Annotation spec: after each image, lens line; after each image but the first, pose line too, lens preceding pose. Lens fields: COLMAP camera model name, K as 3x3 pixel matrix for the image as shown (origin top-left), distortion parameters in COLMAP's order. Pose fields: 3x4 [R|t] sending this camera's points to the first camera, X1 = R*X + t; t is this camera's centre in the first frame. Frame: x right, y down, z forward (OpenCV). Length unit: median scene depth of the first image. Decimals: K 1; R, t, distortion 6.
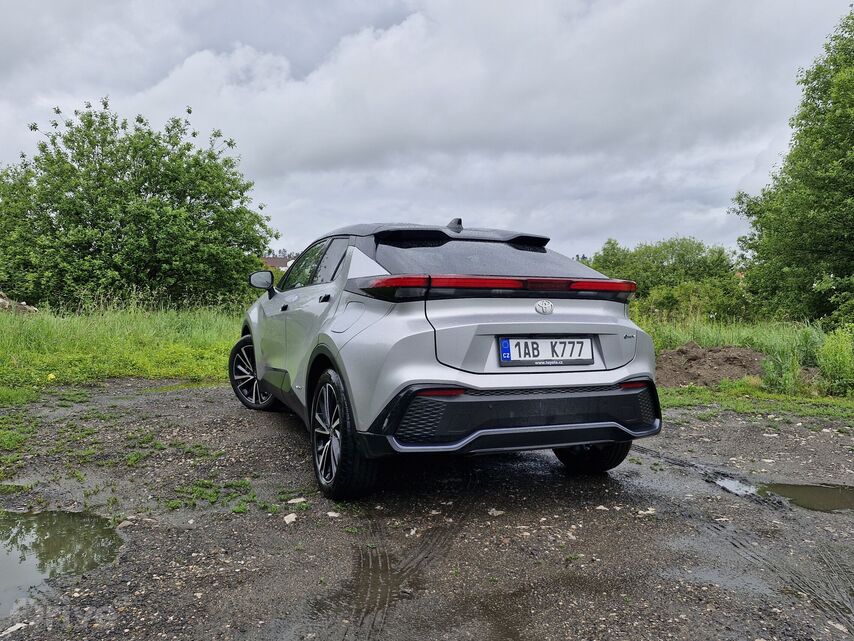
lens RADIAL K [[694.8, 0, 432.4], [0, 694.8, 324.6], [0, 0, 1]] dist [0.080468, -0.099017]
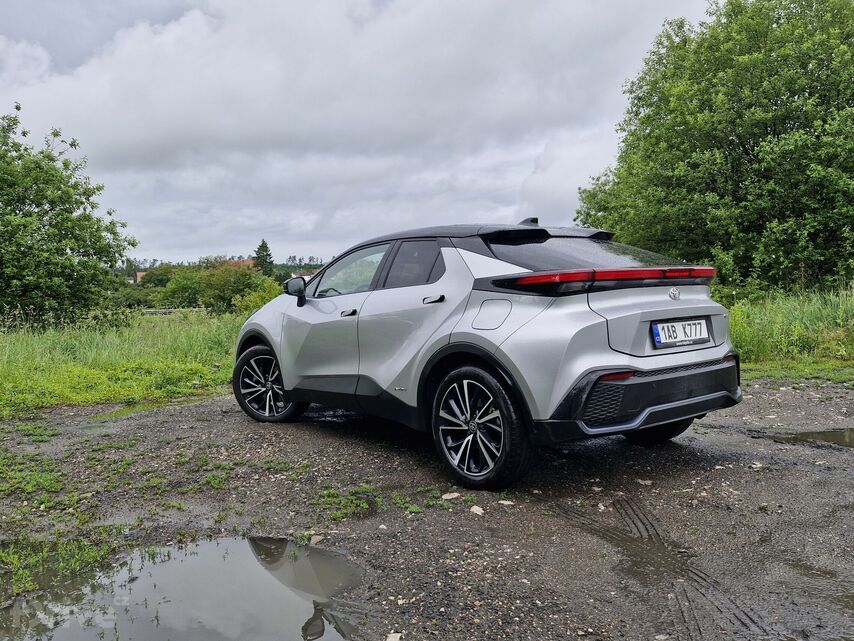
lens RADIAL K [[694.8, 0, 426.3], [0, 694.8, 325.7], [0, 0, 1]] dist [0.080468, -0.099017]
pose [[0.962276, -0.066395, 0.263850, -0.147026], [0.066347, 0.997755, 0.009103, -0.003032], [-0.263862, 0.008746, 0.964521, 0.005691]]
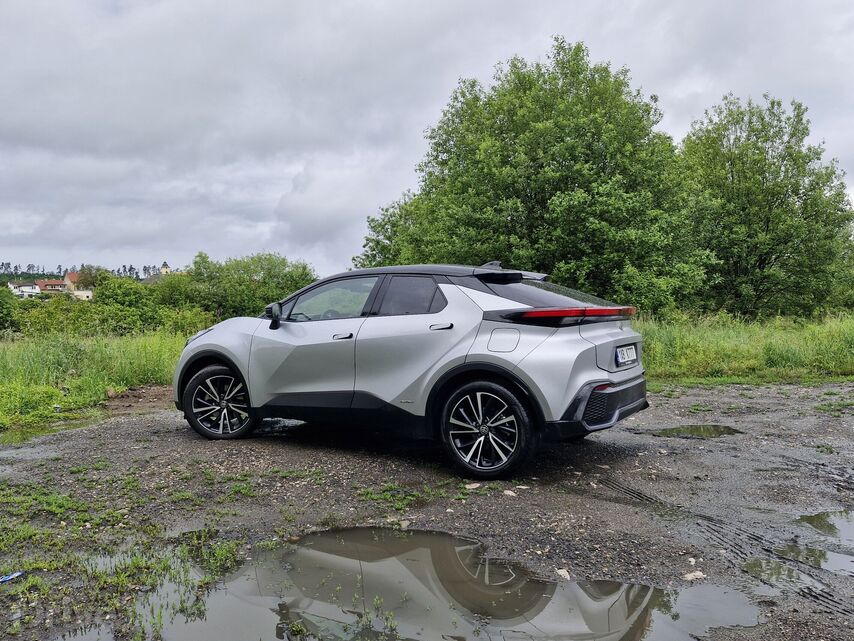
lens RADIAL K [[694.8, 0, 429.9], [0, 694.8, 326.5], [0, 0, 1]] dist [0.080468, -0.099017]
pose [[0.807468, -0.043597, 0.588298, -0.302730], [0.051543, 0.998665, 0.003264, -0.014497], [-0.587656, 0.027687, 0.808637, 0.002929]]
